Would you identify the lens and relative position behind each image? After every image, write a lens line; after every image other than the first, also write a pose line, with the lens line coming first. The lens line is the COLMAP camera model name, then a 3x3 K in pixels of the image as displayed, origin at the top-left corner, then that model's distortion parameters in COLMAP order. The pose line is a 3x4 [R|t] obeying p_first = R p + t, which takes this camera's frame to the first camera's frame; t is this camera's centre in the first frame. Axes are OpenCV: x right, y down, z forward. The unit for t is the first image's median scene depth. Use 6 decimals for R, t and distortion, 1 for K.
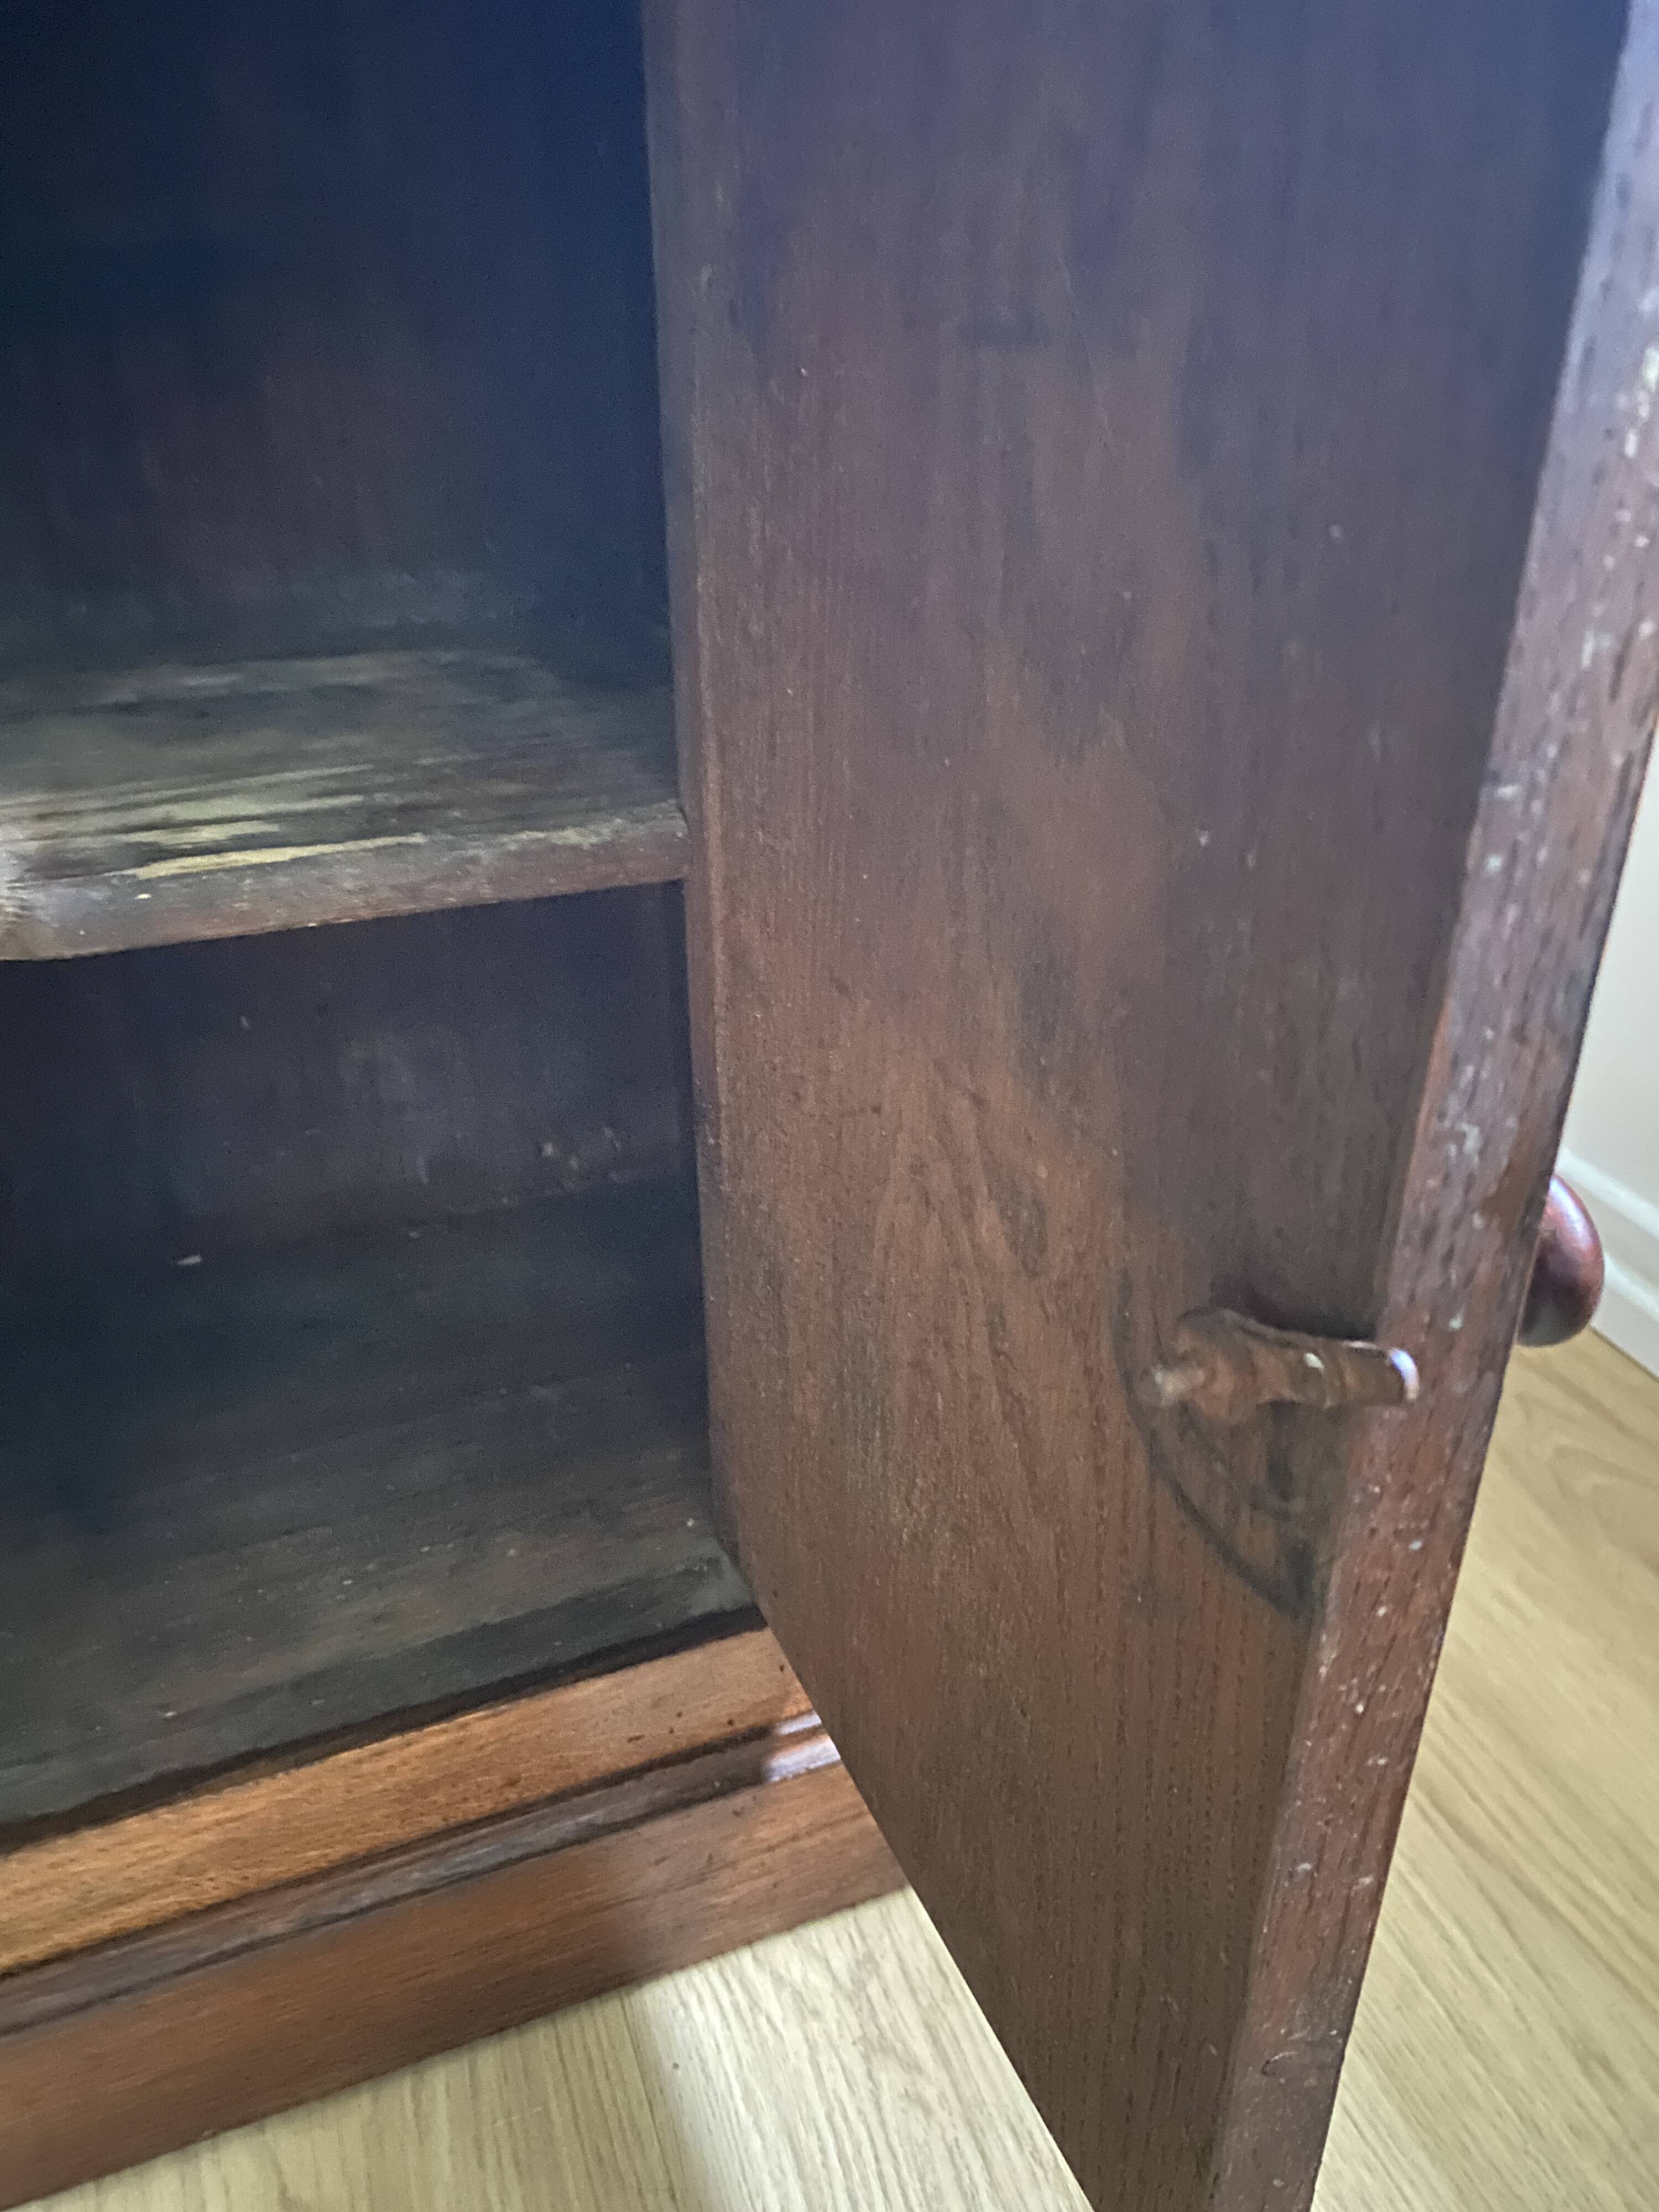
lens RADIAL K [[1706.4, 0, 862.8], [0, 1706.4, 1147.4], [0, 0, 1]] dist [0.069442, -0.095254]
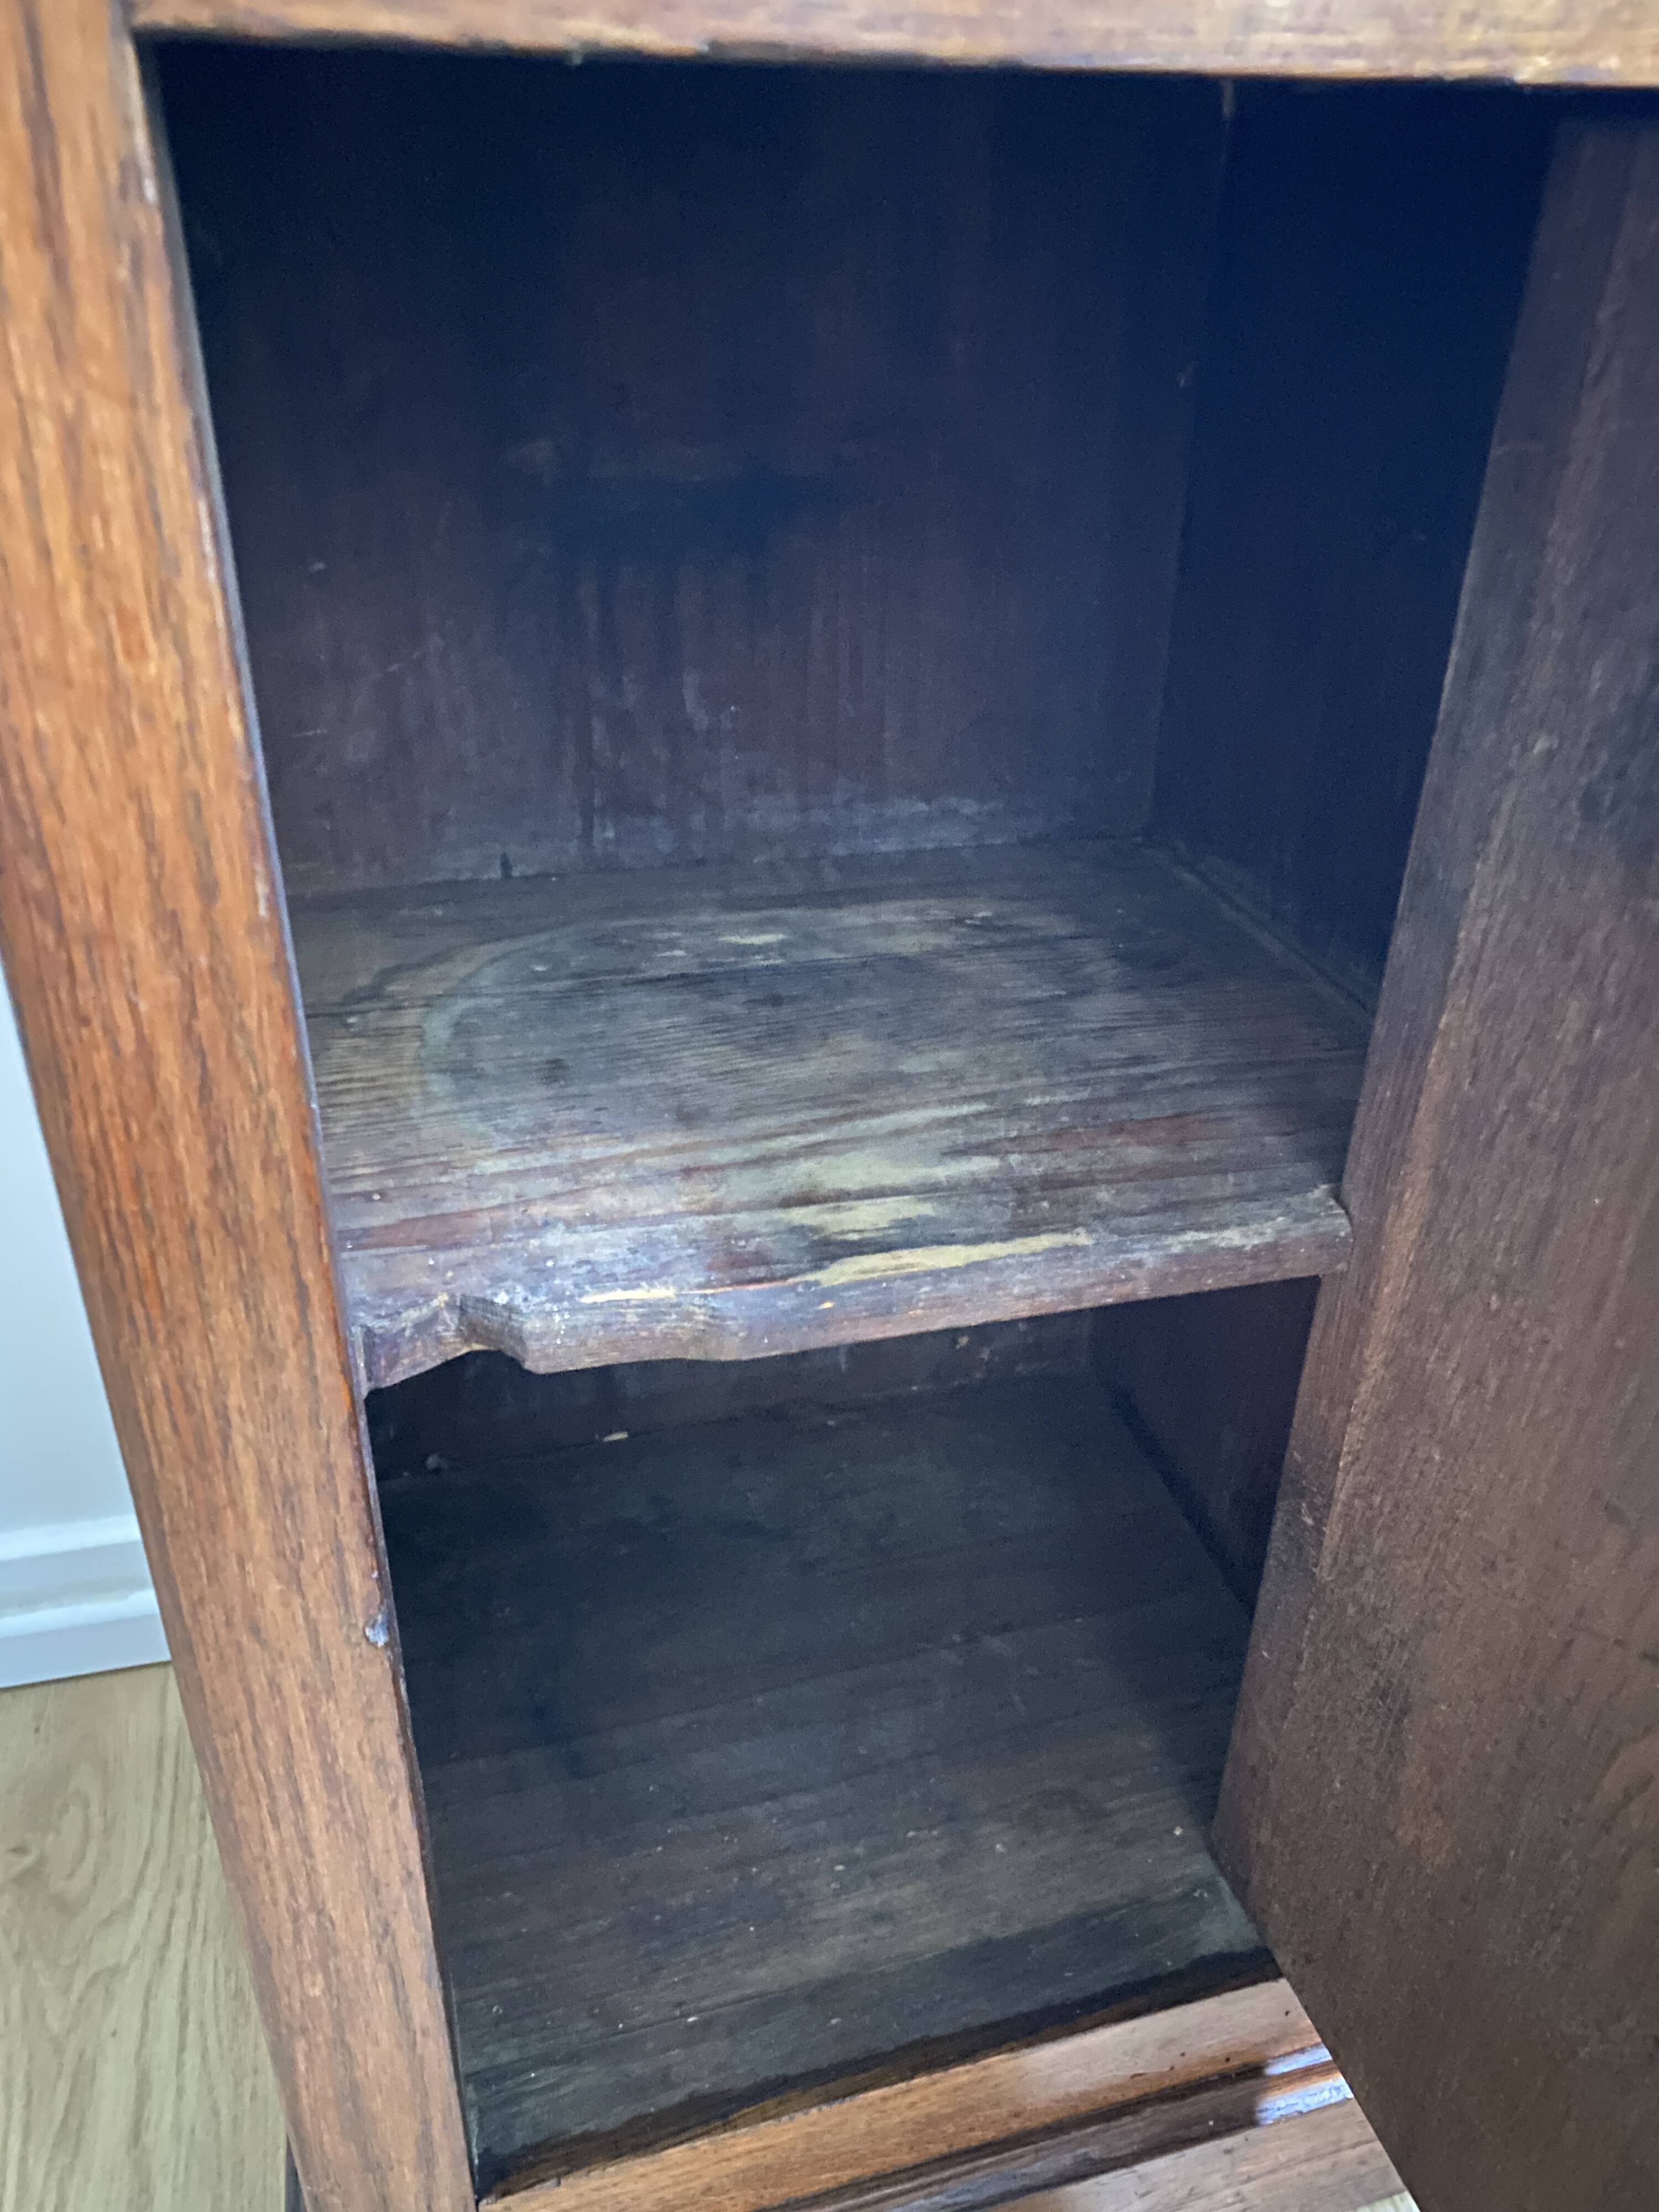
lens RADIAL K [[1706.4, 0, 862.8], [0, 1706.4, 1147.4], [0, 0, 1]] dist [0.069442, -0.095254]
pose [[0.994115, 0.070865, -0.081936, -0.258847], [-0.068049, 0.997008, 0.036666, -0.216772], [0.084289, -0.030875, 0.995963, 0.034075]]
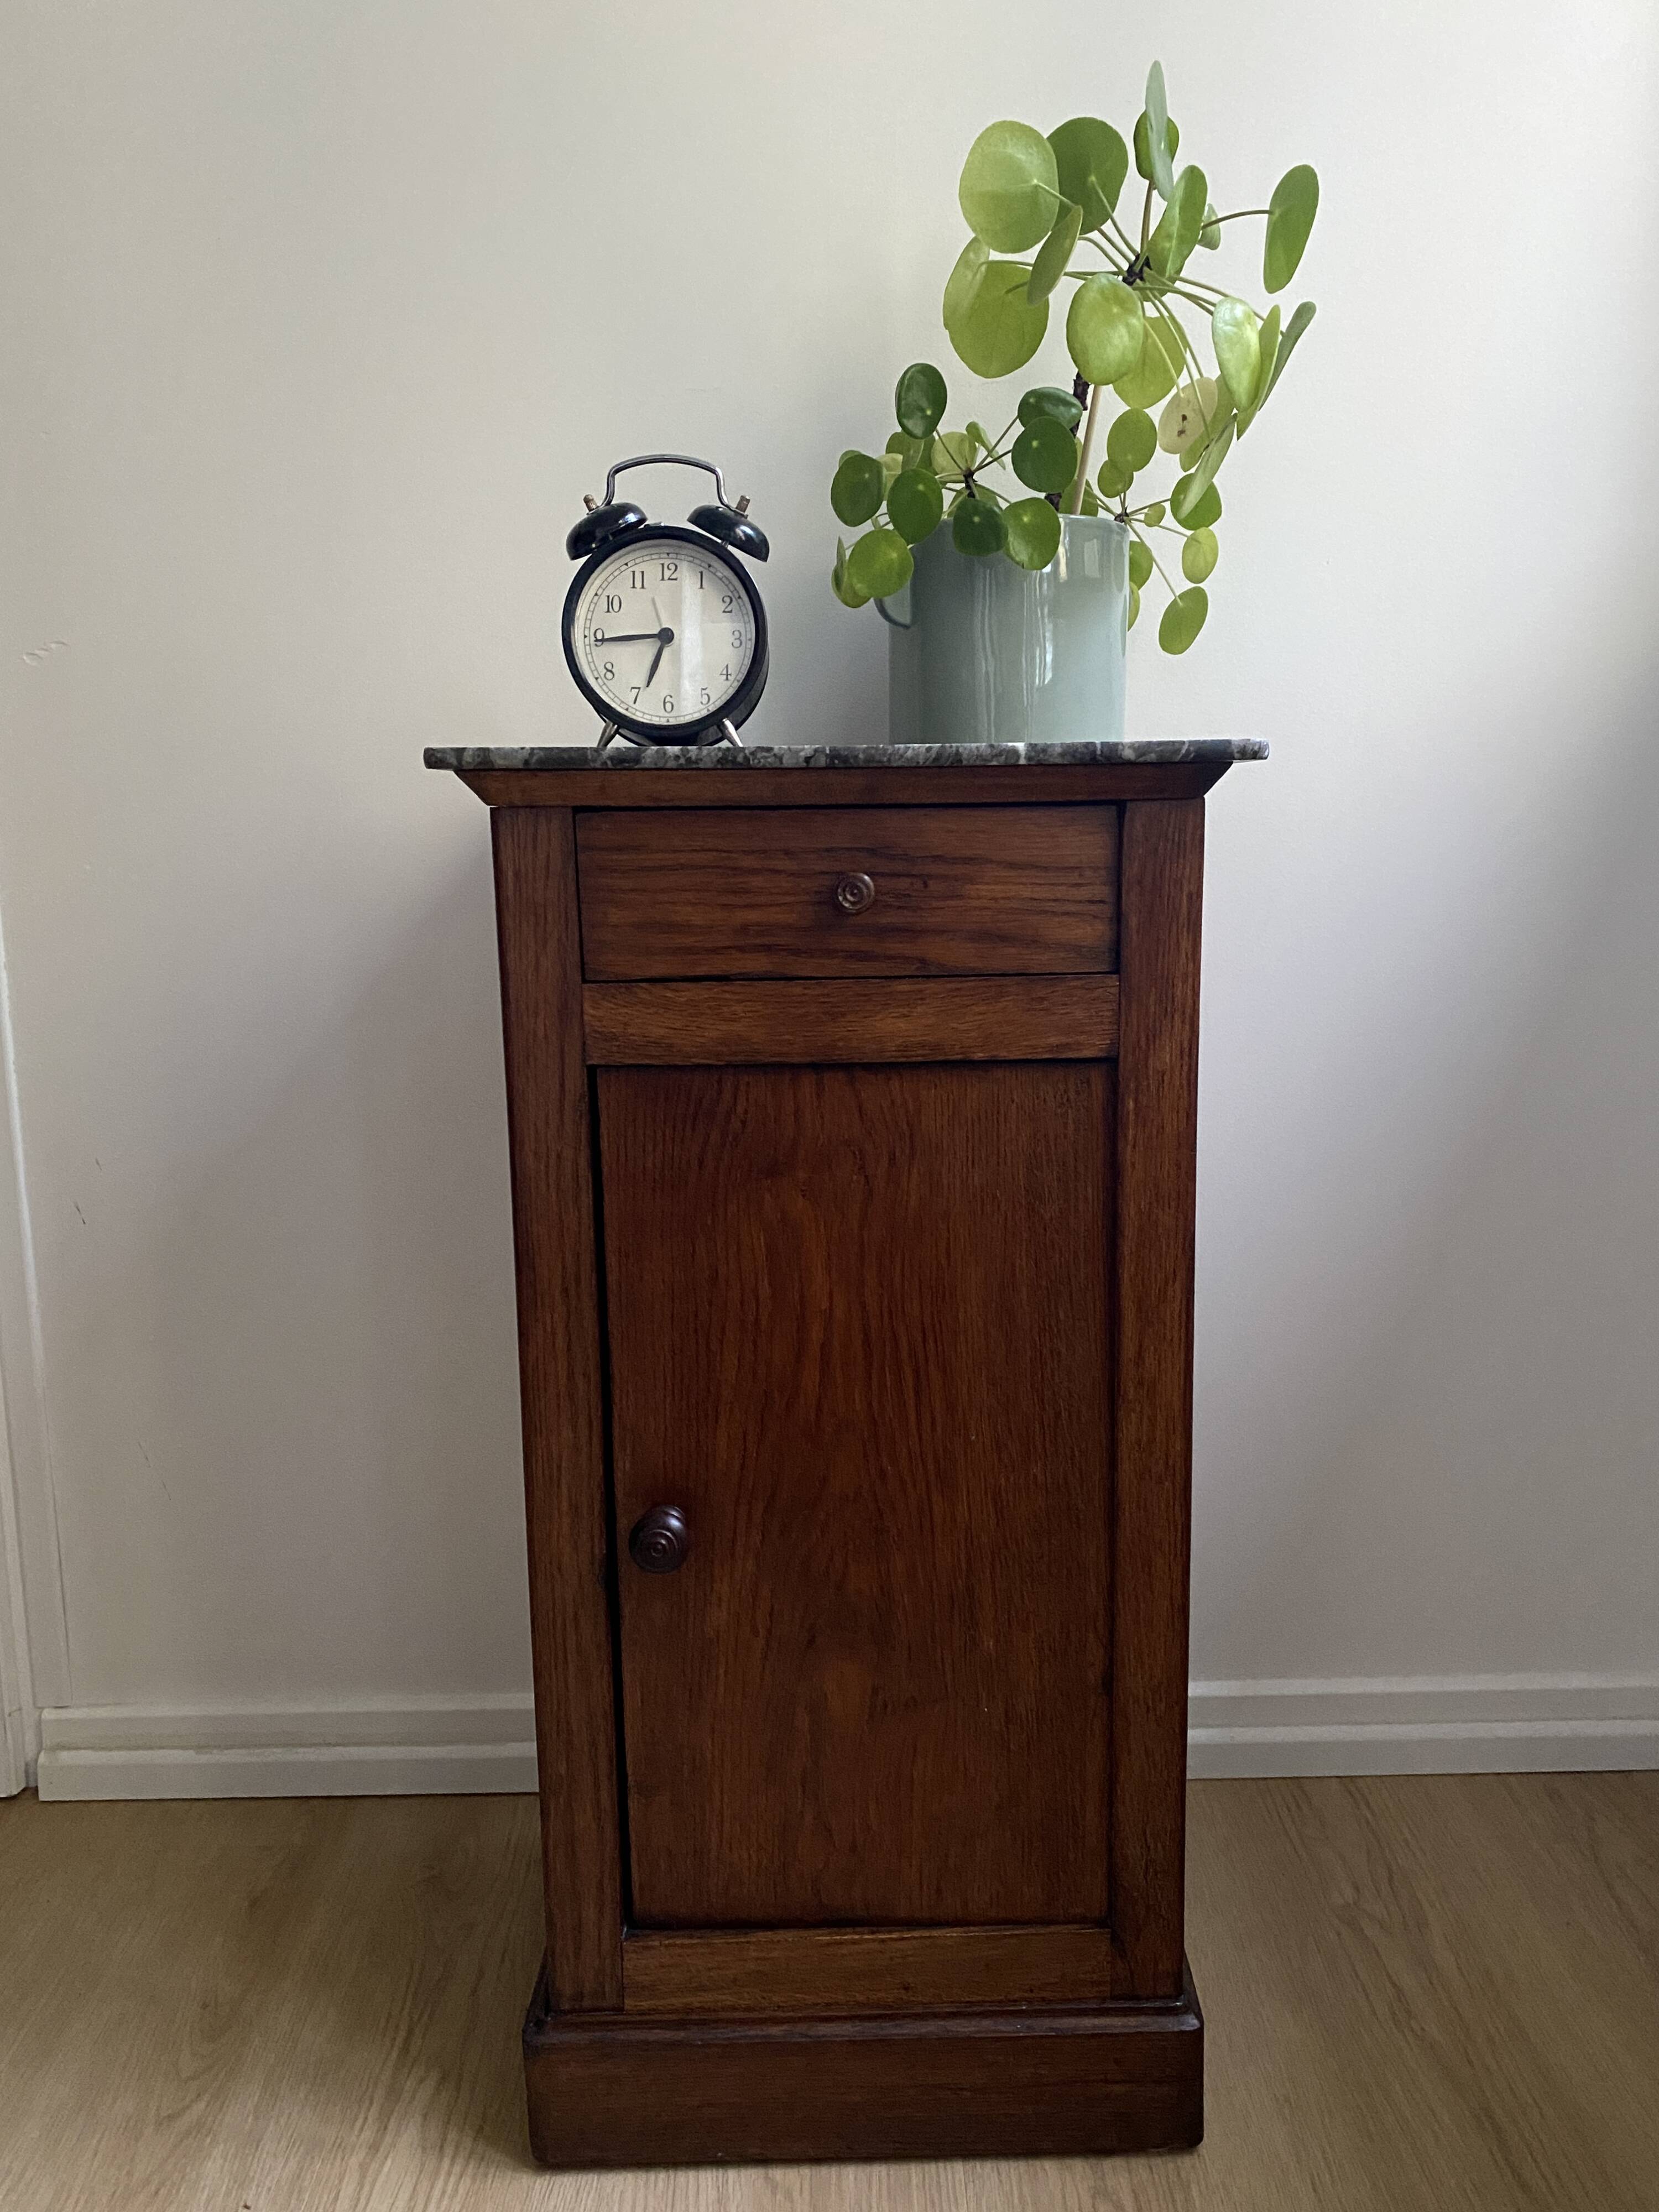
lens RADIAL K [[1605.1, 0, 833.7], [0, 1605.1, 1111.6], [0, 0, 1]] dist [0.066243, -0.111873]
pose [[0.924905, 0.041282, -0.377951, 0.345413], [-0.161621, 0.942488, -0.292565, 0.011548], [0.344137, 0.331679, 0.878384, -0.860889]]
